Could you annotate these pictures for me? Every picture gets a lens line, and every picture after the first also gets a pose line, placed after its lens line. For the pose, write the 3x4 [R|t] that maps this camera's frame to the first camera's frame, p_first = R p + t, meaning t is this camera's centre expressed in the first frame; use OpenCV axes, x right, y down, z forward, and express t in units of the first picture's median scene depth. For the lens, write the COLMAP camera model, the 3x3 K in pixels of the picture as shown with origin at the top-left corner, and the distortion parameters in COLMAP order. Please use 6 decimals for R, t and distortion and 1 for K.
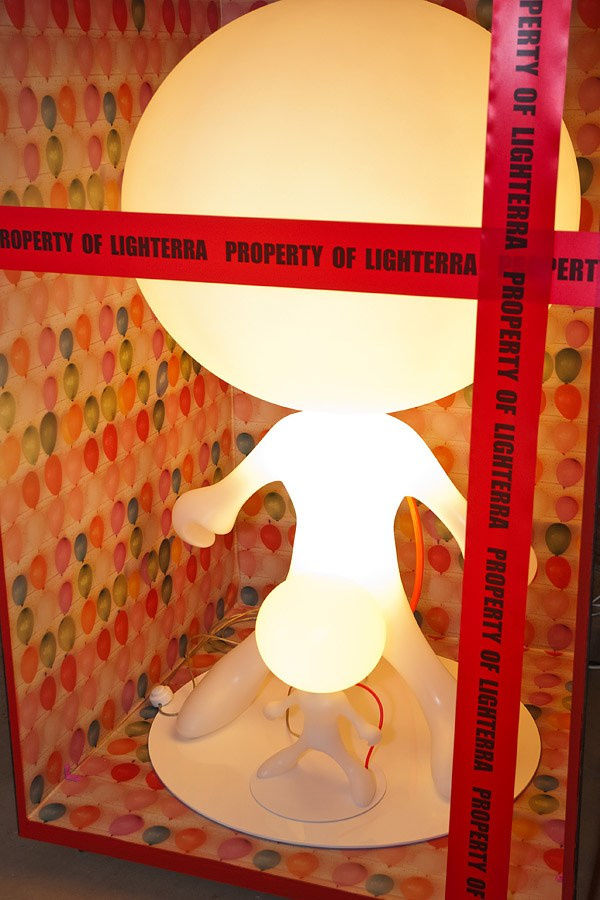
lens RADIAL K [[1155.5, 0, 300.0], [0, 1155.5, 450.0], [0, 0, 1]] dist [-0.026999, -0.008450]
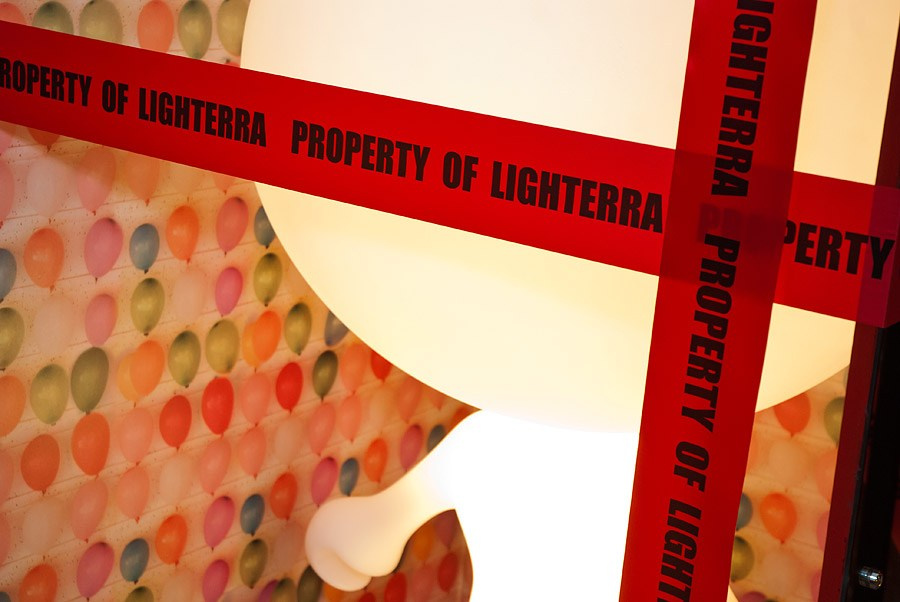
lens RADIAL K [[1585.5, 0, 450.0], [0, 1585.5, 301.0], [0, 0, 1]] dist [0.061383, 0.113466]
pose [[0.963878, 0.147506, -0.221766, 0.210332], [-0.161622, 0.985742, -0.046812, -0.060718], [0.211699, 0.080963, 0.973976, 0.211613]]
